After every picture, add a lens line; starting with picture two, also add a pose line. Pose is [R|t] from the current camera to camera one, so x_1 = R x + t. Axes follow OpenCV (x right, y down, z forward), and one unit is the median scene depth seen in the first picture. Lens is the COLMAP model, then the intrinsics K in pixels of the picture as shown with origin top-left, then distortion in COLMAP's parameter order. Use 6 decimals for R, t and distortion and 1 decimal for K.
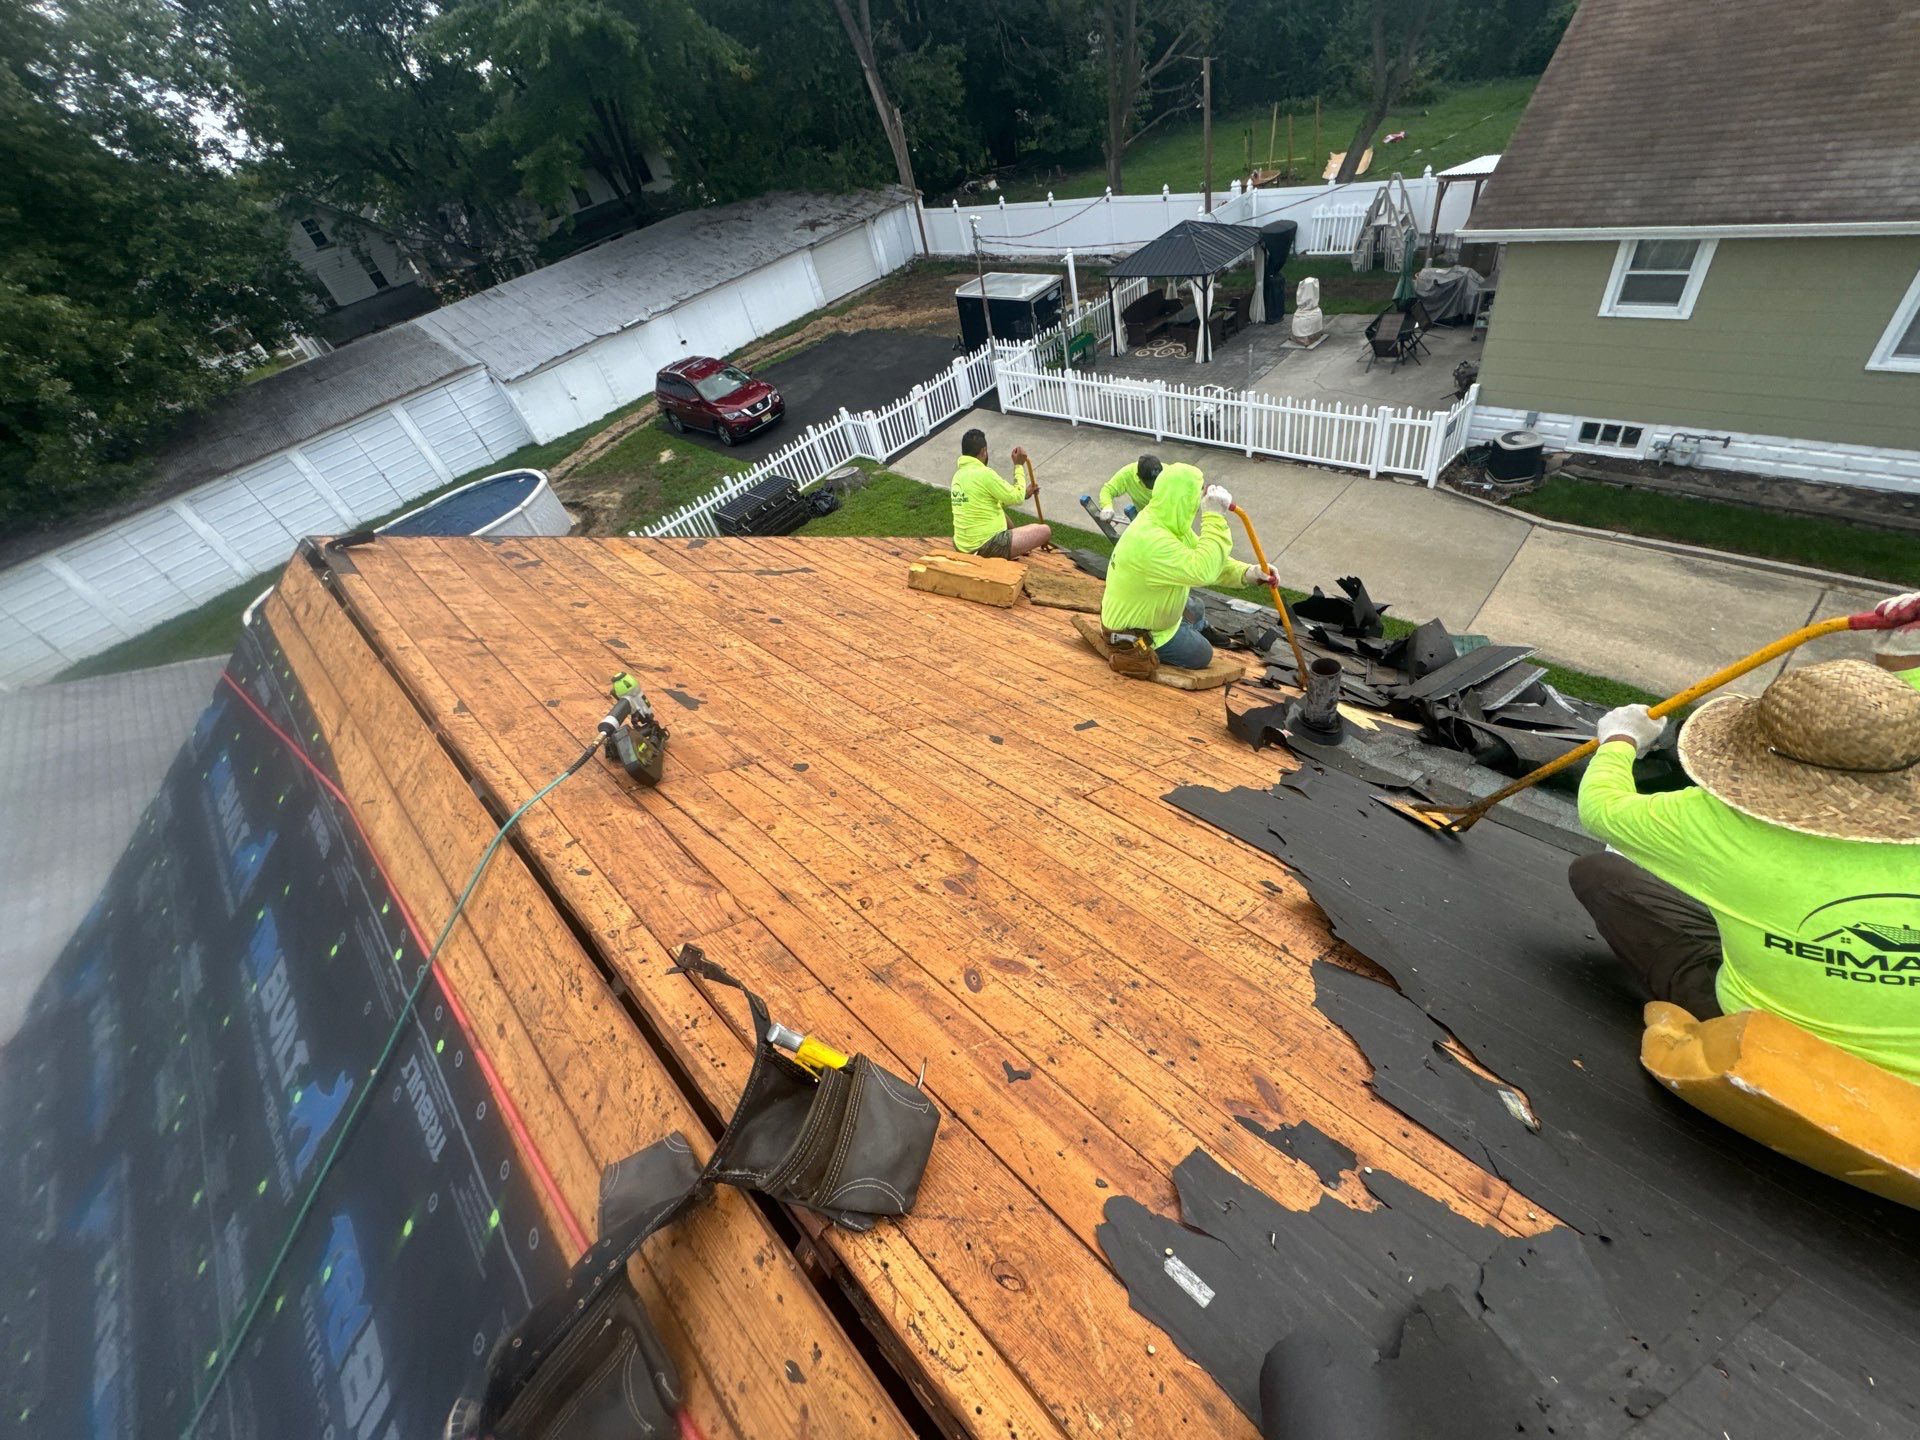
lens RADIAL K [[766.9, 0, 960.0], [0, 766.9, 720.0], [0, 0, 1]] dist [-0.001557, -0.000370]
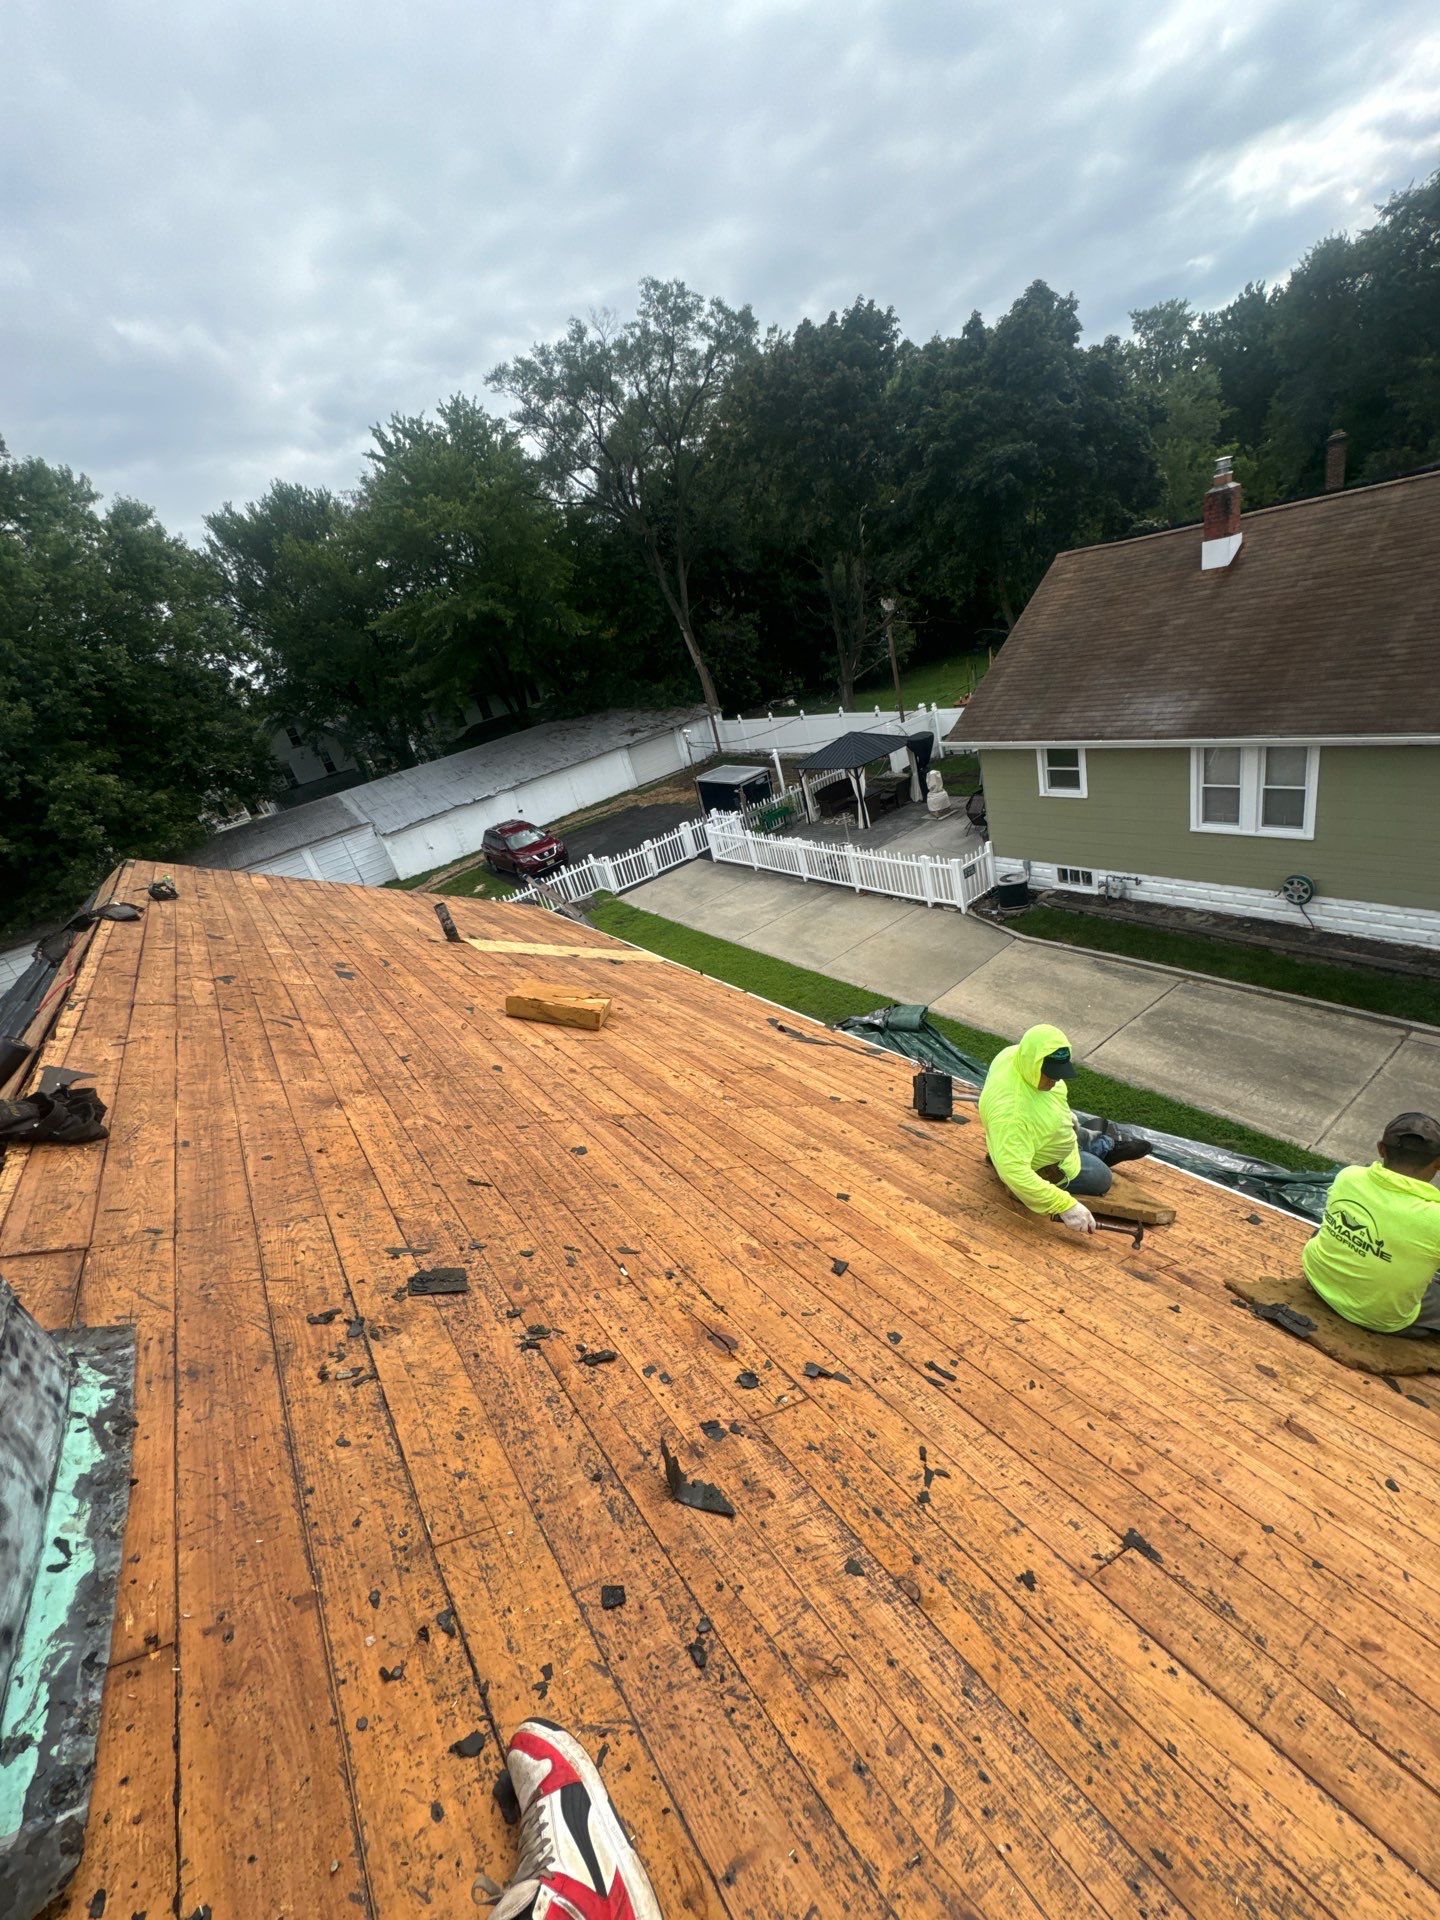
lens RADIAL K [[763.9, 0, 720.0], [0, 763.9, 960.0], [0, 0, 1]] dist [-0.001479, -0.000275]
pose [[0.987888, 0.043304, -0.149006, 0.273562], [-0.082326, 0.960245, -0.266744, 0.108261], [0.131531, 0.275780, 0.952179, -0.194263]]
